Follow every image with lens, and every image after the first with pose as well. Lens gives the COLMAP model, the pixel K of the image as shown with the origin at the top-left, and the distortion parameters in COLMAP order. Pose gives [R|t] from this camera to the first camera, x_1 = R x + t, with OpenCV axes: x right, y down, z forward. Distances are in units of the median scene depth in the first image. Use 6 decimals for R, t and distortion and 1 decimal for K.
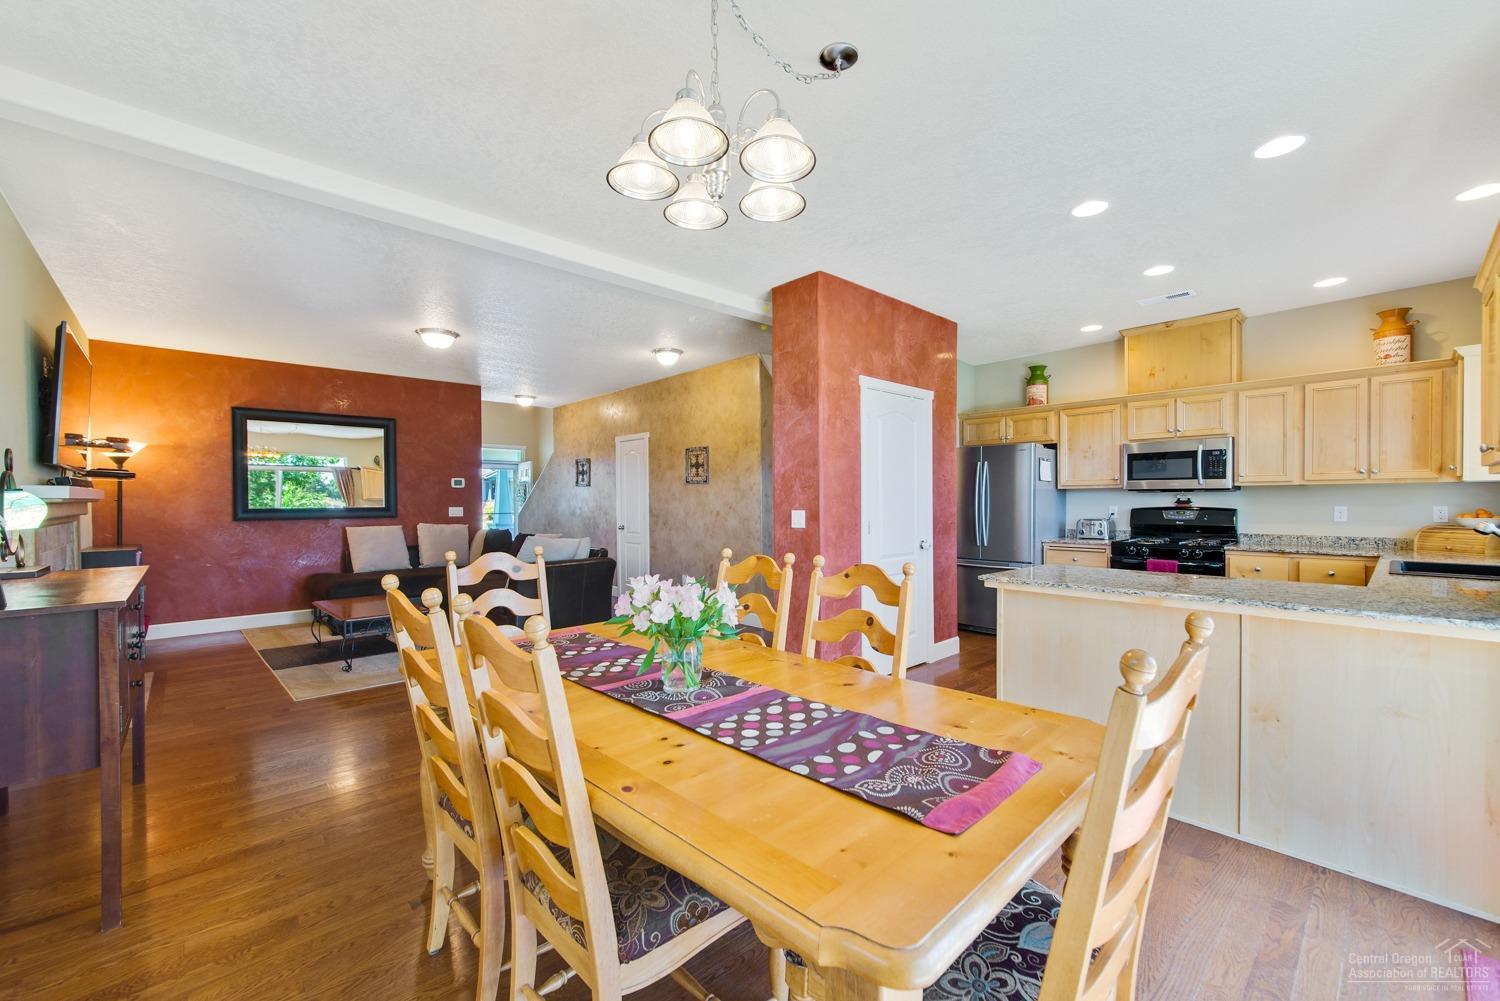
lens RADIAL K [[607.7, 0, 753.0], [0, 607.7, 505.1], [0, 0, 1]] dist [0.001135, -0.000533]
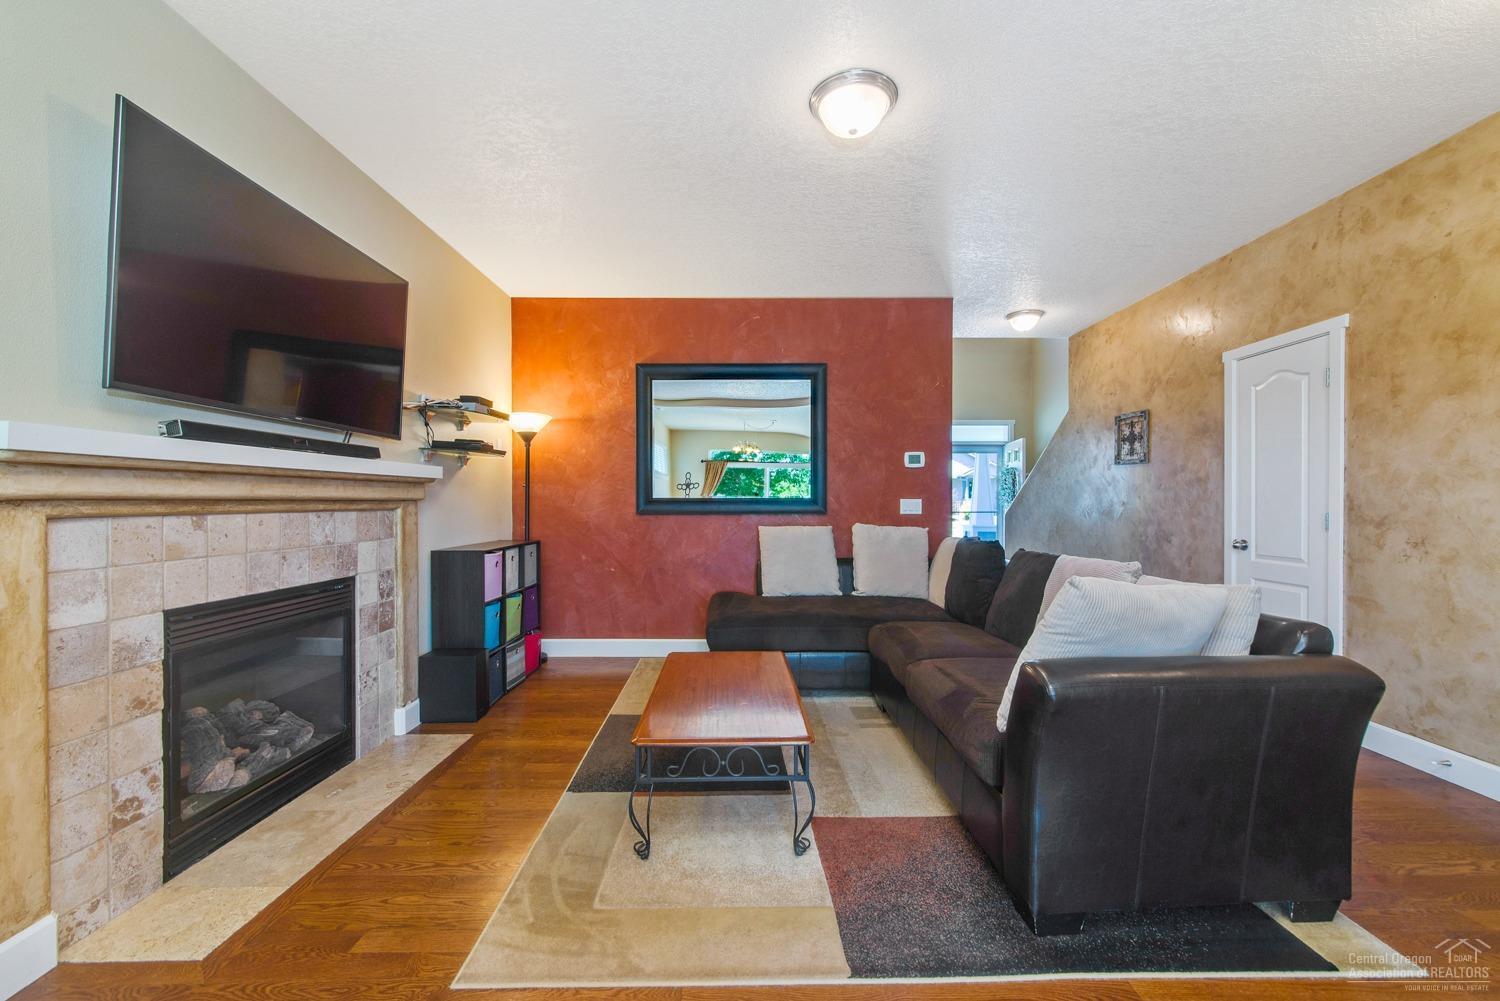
lens RADIAL K [[607.7, 0, 752.1], [0, 607.7, 507.9], [0, 0, 1]] dist [0.001135, -0.000533]
pose [[0.732713, 0.012083, -0.680430, -0.197820], [-0.009743, 0.999926, 0.007265, 0.010048], [0.680468, 0.001306, 0.732777, 0.464343]]
